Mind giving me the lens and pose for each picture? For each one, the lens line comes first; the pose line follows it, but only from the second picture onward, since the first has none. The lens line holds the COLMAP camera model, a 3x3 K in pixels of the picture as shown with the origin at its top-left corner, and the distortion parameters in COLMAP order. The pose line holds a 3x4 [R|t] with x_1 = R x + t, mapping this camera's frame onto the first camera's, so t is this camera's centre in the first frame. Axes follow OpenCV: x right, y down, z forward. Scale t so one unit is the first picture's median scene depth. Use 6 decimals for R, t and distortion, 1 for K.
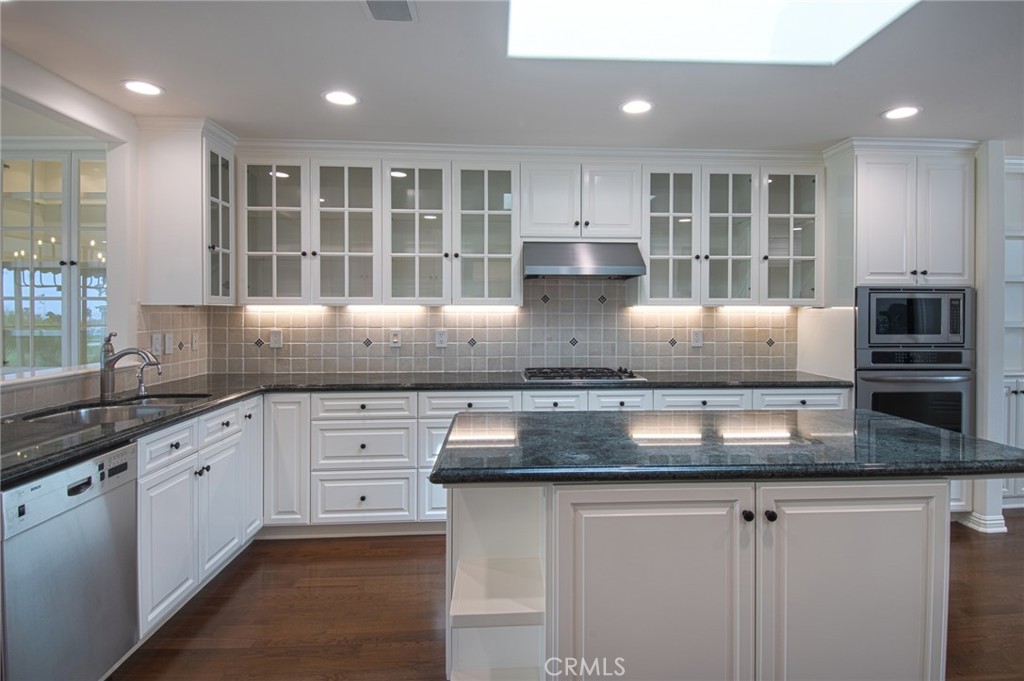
lens RADIAL K [[533.6, 0, 527.9], [0, 533.6, 319.9], [0, 0, 1]] dist [0.004522, 0.001879]
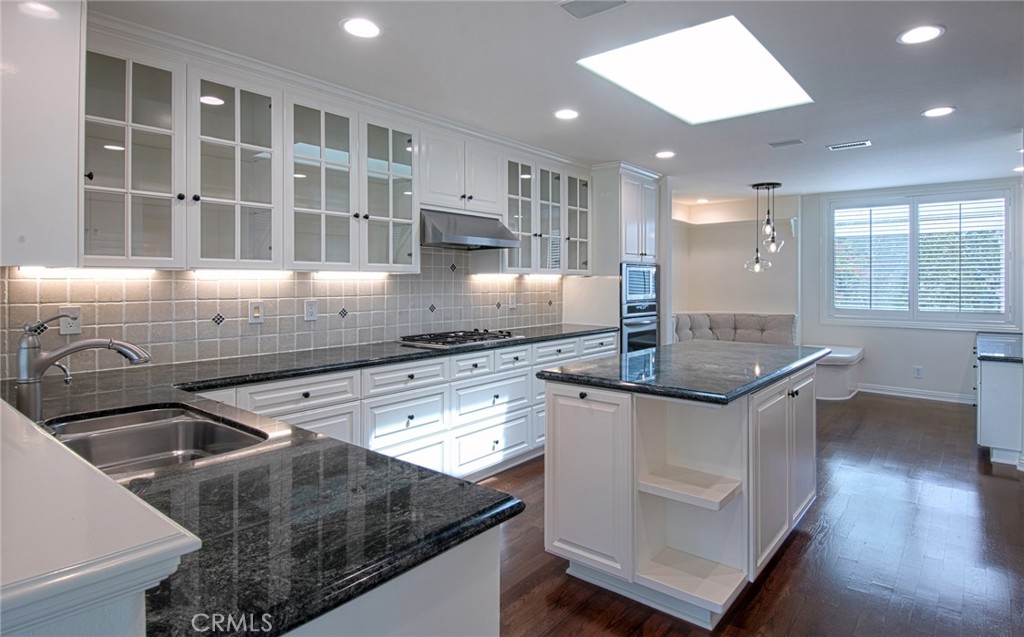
lens RADIAL K [[555.3, 0, 535.2], [0, 555.3, 279.2], [0, 0, 1]] dist [0.008257, -0.001366]
pose [[0.660891, 0.000967, 0.750481, -0.657695], [0.008255, 0.999929, -0.008558, -0.003970], [-0.750436, 0.011851, 0.660836, 0.160594]]
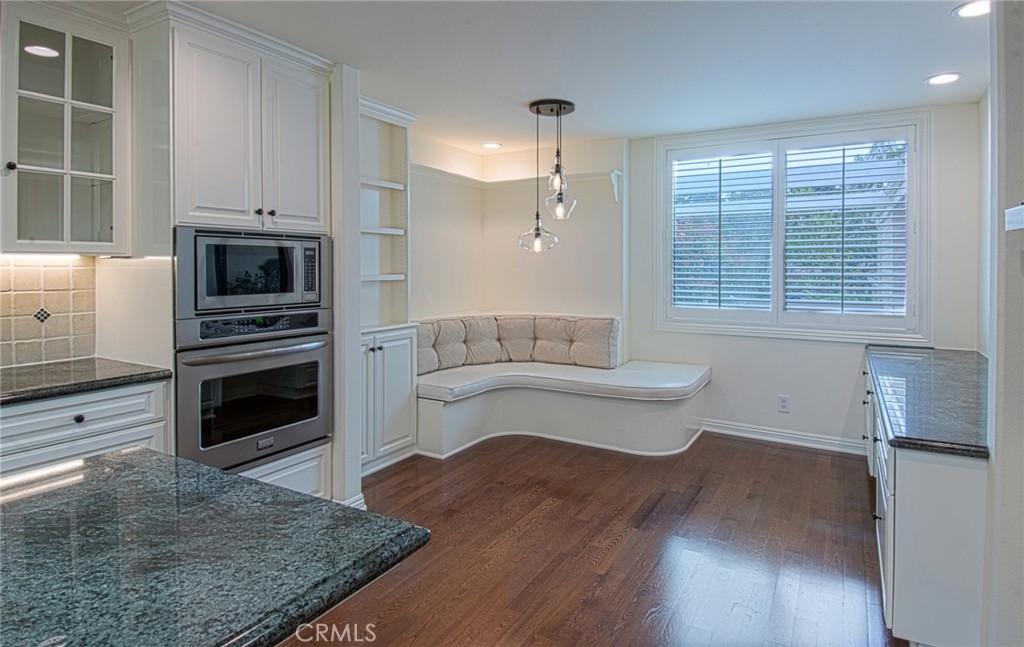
lens RADIAL K [[555.3, 0, 574.2], [0, 555.3, 266.1], [0, 0, 1]] dist [0.008257, -0.001366]
pose [[0.493746, -0.001354, 0.869605, 0.244396], [0.011243, 0.999925, -0.004826, -0.003250], [-0.869534, 0.012159, 0.493724, 0.216592]]
